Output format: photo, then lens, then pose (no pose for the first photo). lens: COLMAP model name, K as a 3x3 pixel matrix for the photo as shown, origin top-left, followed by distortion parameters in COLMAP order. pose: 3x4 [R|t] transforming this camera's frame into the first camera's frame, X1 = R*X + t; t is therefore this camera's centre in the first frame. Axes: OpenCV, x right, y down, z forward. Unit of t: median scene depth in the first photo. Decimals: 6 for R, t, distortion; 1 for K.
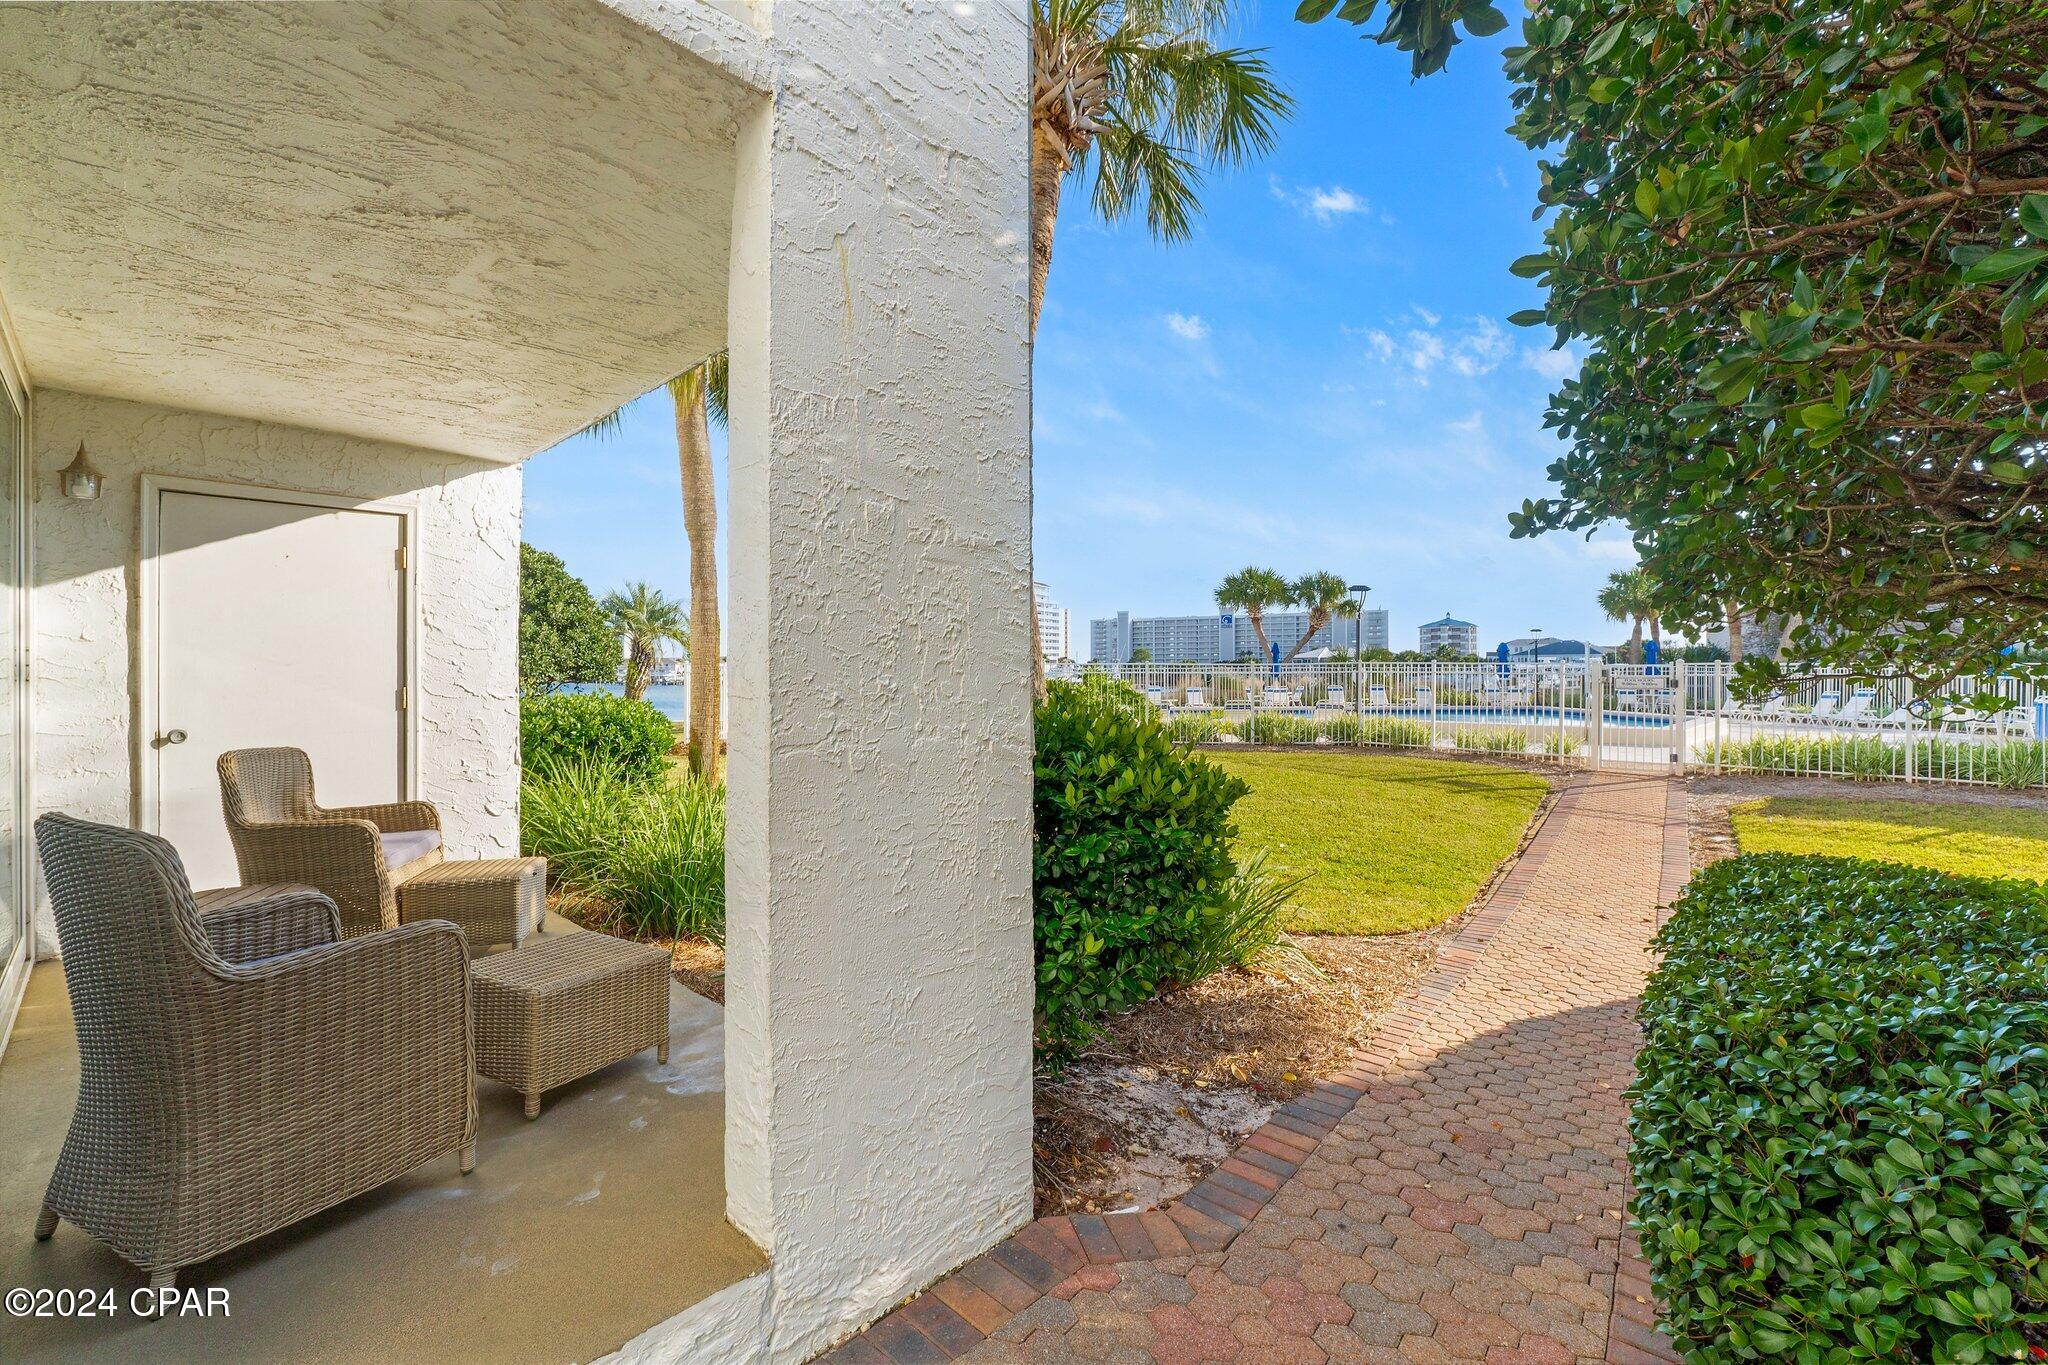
lens RADIAL K [[857.3, 0, 1024.0], [0, 857.3, 682.5], [0, 0, 1]] dist [-0.001375, -0.000176]
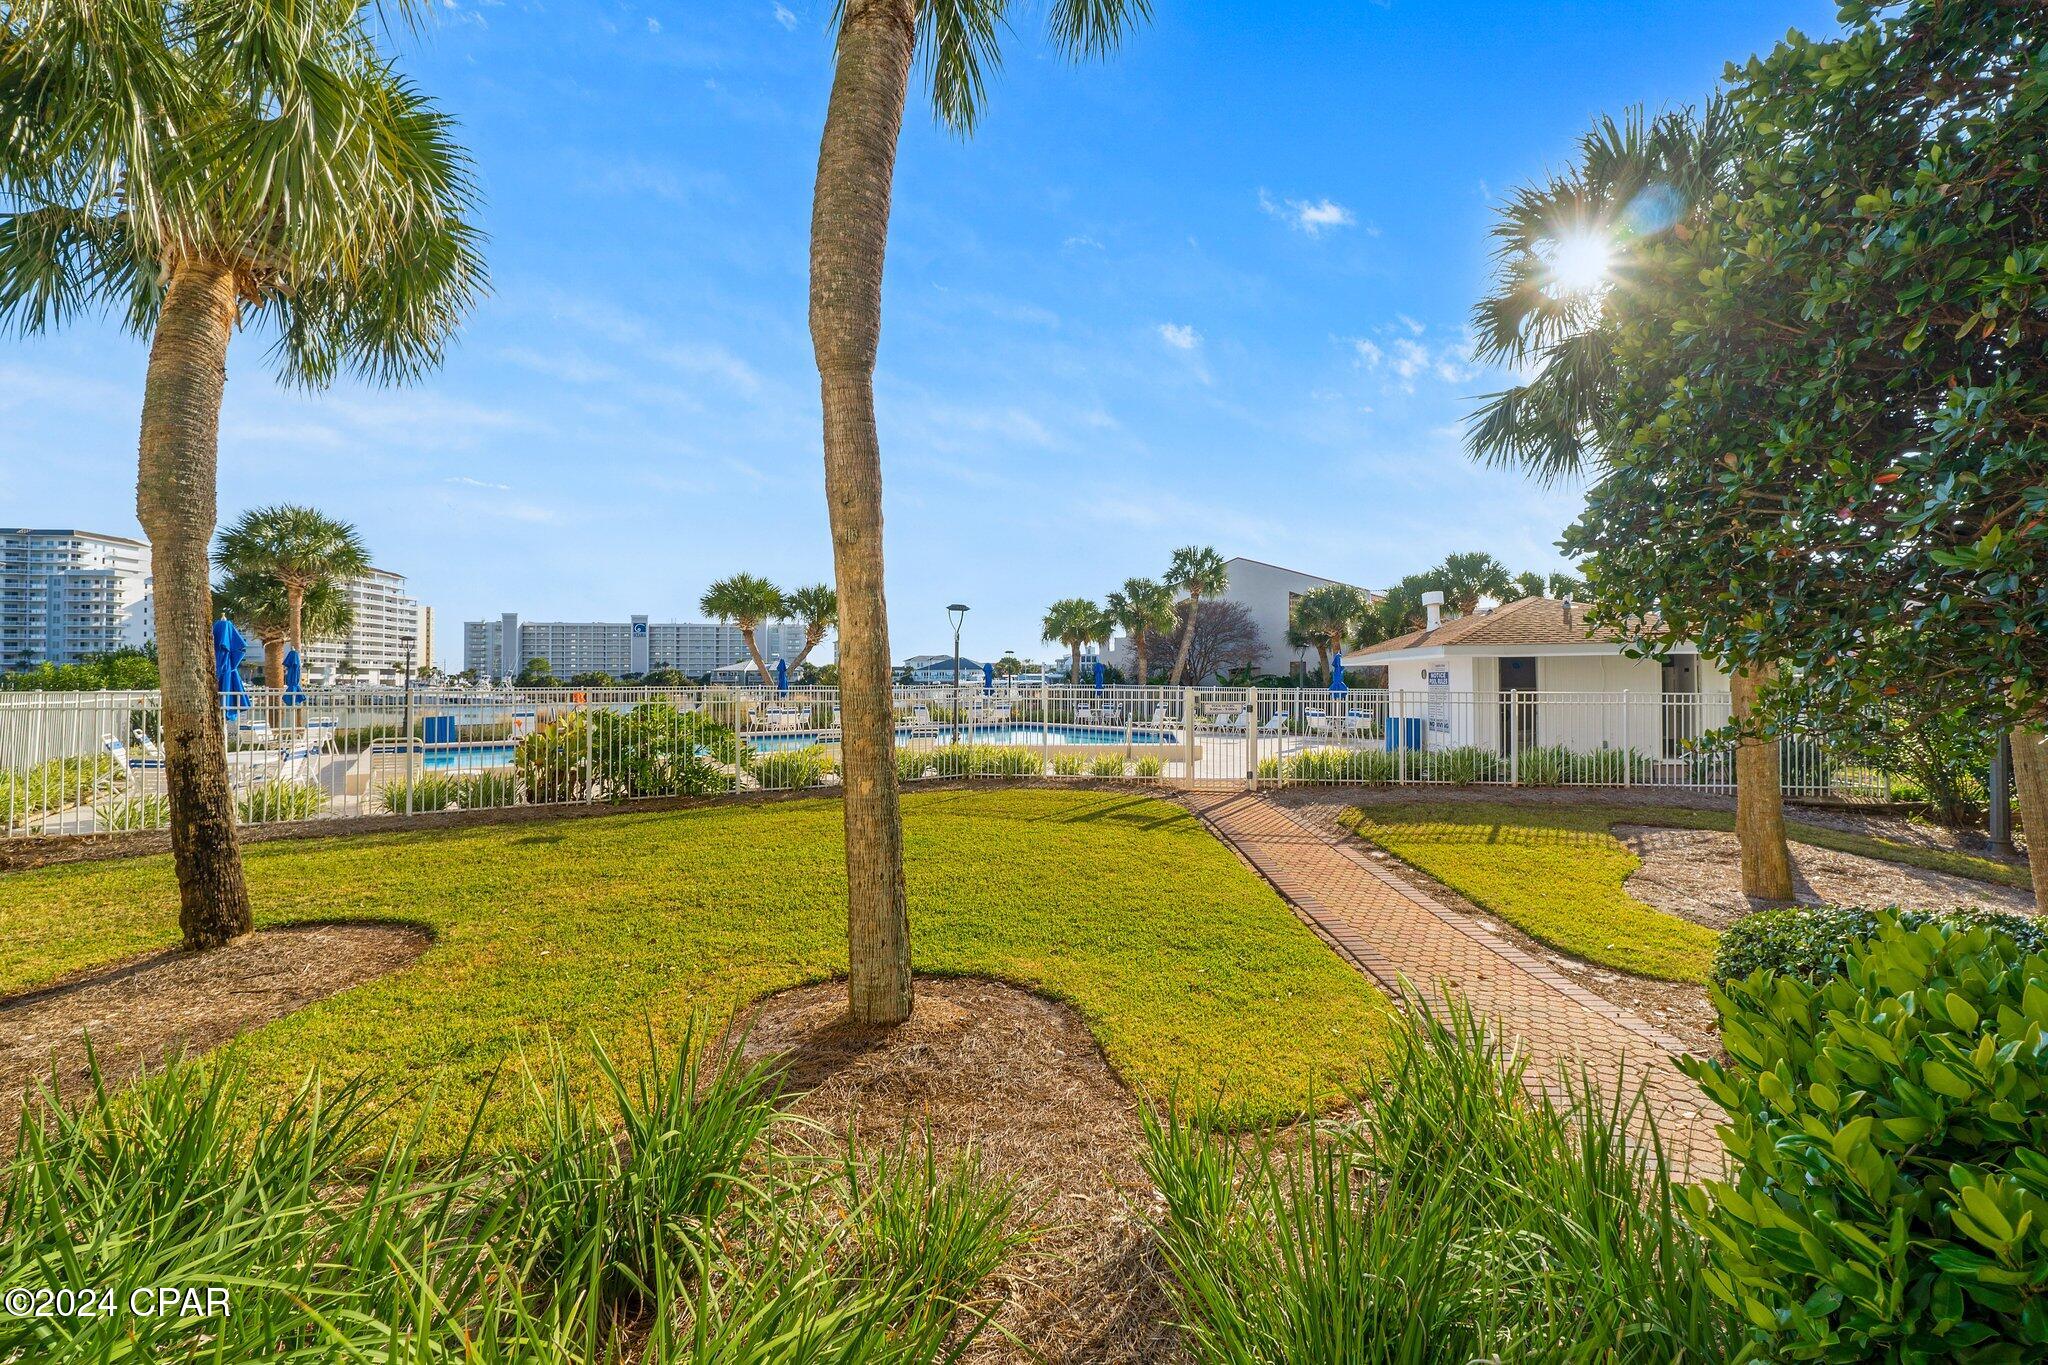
lens RADIAL K [[862.7, 0, 1028.8], [0, 862.7, 670.5], [0, 0, 1]] dist [-0.008219, -0.000266]
pose [[0.785936, 0.009094, 0.618241, -0.407160], [0.007961, 0.999660, -0.024825, -0.055836], [-0.618256, 0.024433, 0.785597, 0.701068]]
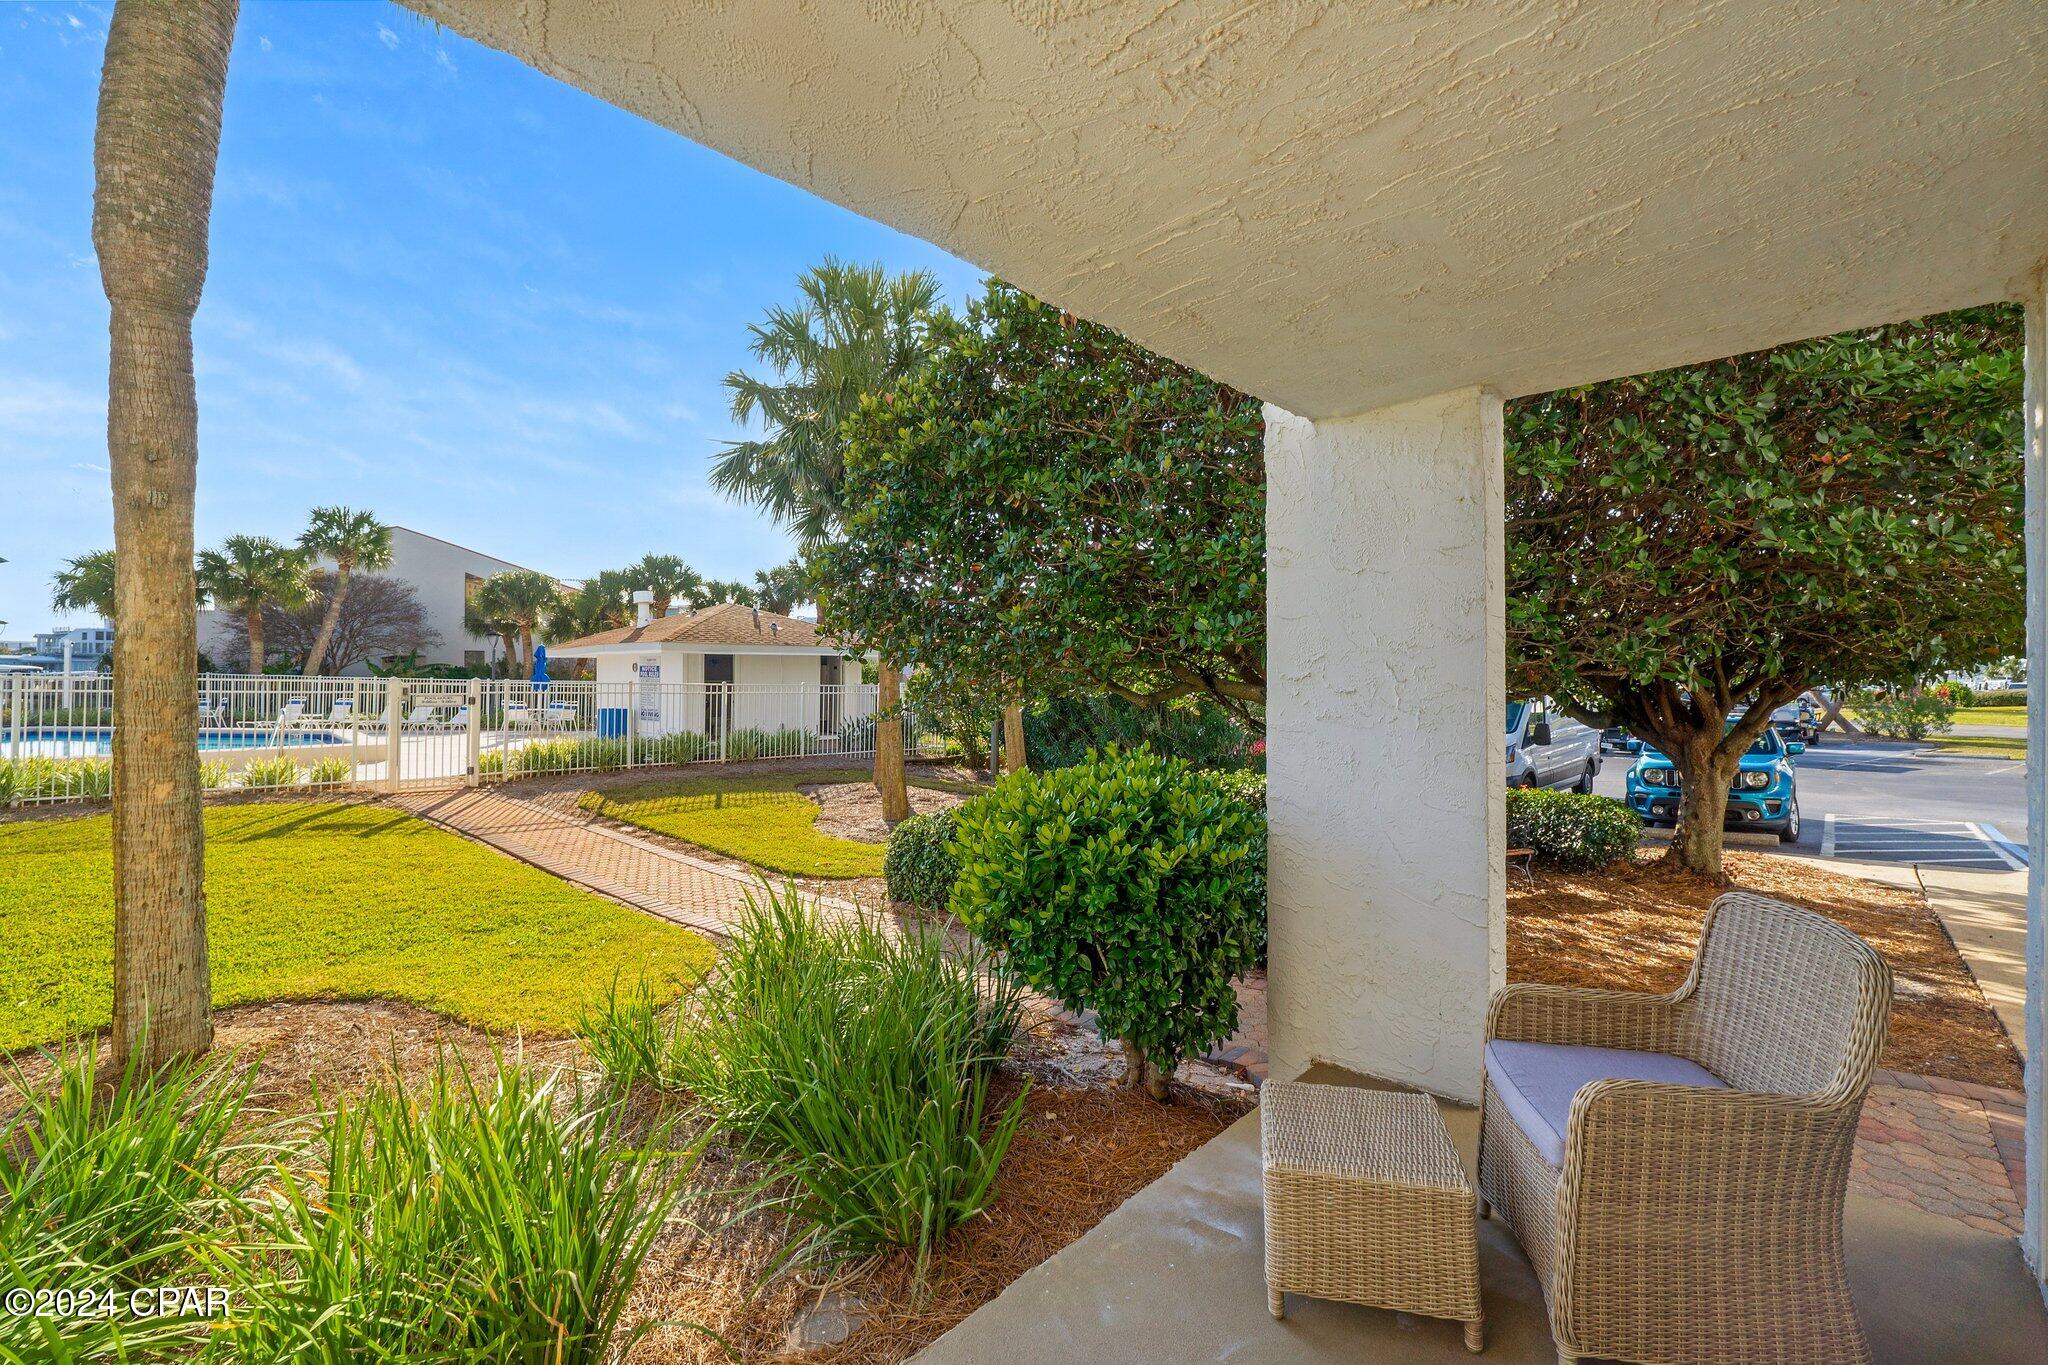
lens RADIAL K [[862.6, 0, 1023.1], [0, 862.6, 680.6], [0, 0, 1]] dist [-0.001497, -0.000373]
pose [[0.009111, -0.000711, 0.999958, -0.750618], [0.002736, 0.999996, 0.000686, -0.055710], [-0.999955, 0.002729, 0.009113, 0.731379]]
